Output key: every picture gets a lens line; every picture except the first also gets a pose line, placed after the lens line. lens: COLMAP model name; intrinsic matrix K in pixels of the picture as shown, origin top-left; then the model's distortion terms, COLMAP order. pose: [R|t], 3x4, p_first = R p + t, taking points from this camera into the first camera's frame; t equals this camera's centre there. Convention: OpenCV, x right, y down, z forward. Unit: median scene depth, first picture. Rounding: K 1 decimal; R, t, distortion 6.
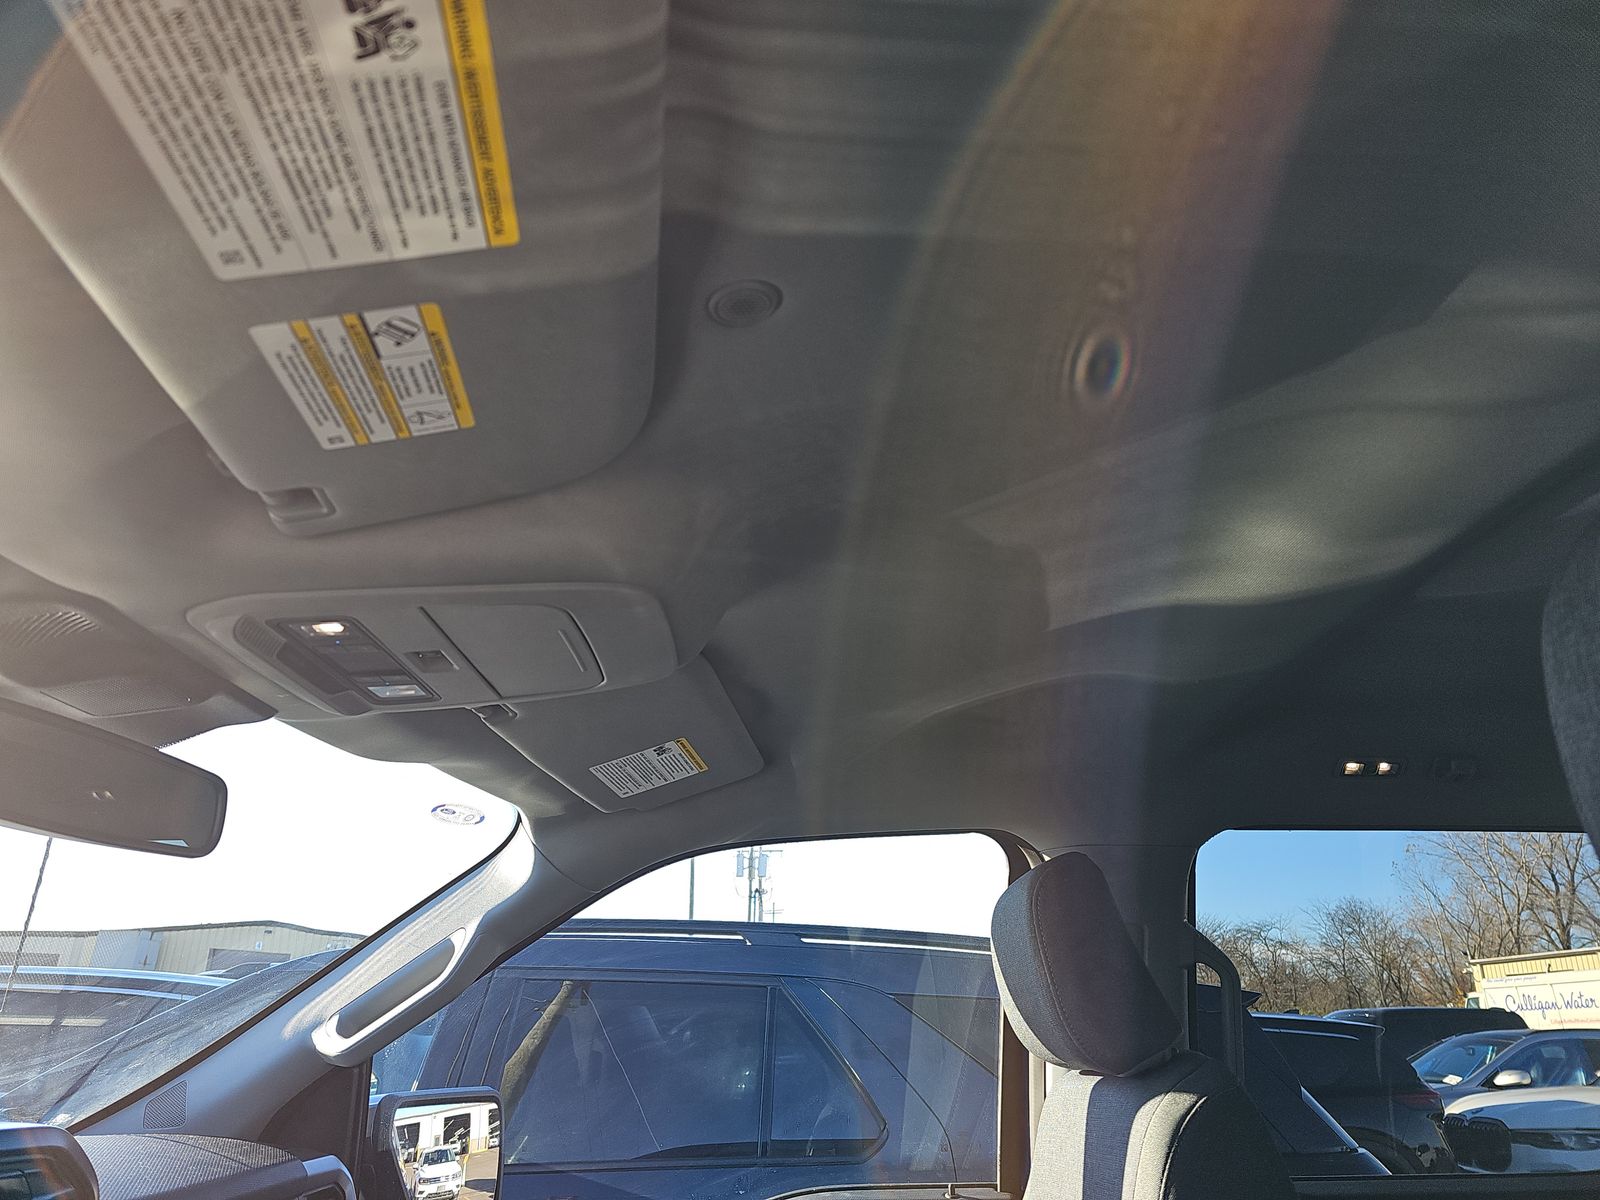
lens RADIAL K [[1075.8, 0, 828.1], [0, 1075.8, 602.0], [0, 0, 1]] dist [0.088012, -0.079838]
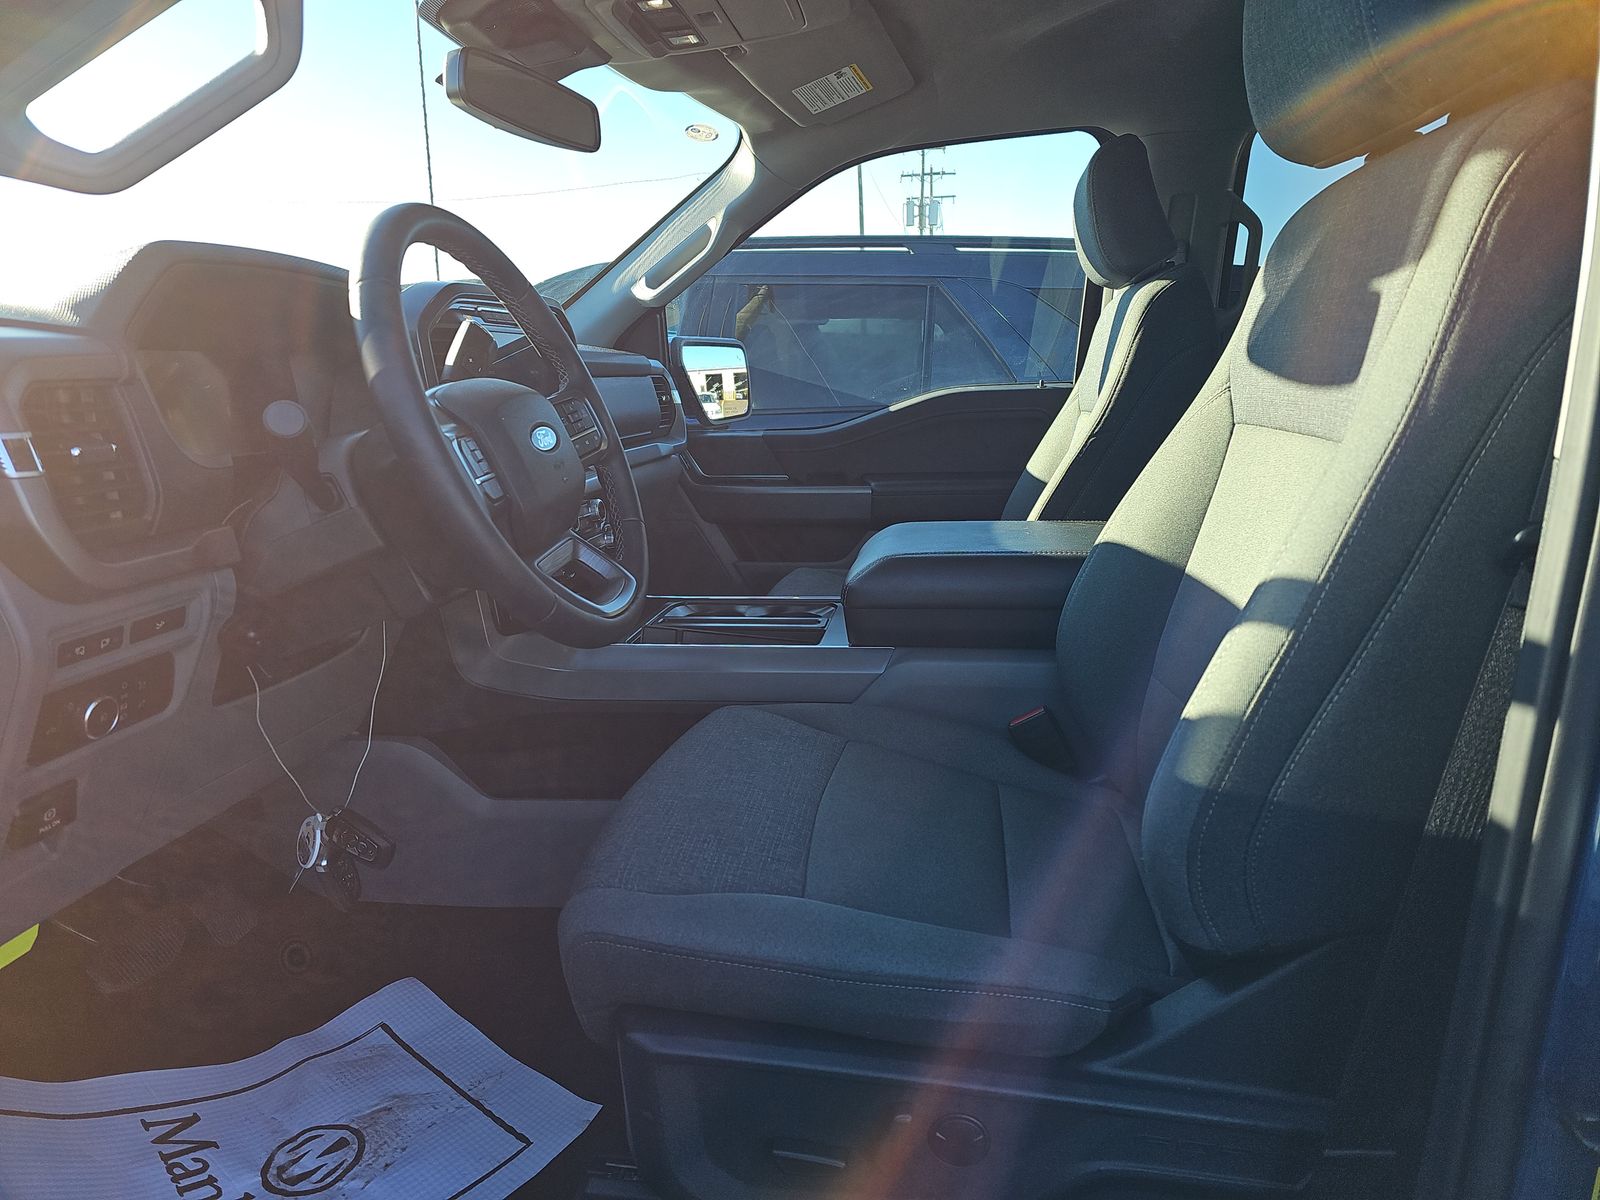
lens RADIAL K [[1075.8, 0, 828.1], [0, 1075.8, 602.0], [0, 0, 1]] dist [0.088012, -0.079838]
pose [[0.988937, 0.010877, -0.147935, 0.043203], [0.072396, 0.835070, 0.545359, -0.059118], [0.129468, -0.550035, 0.825045, -0.492538]]
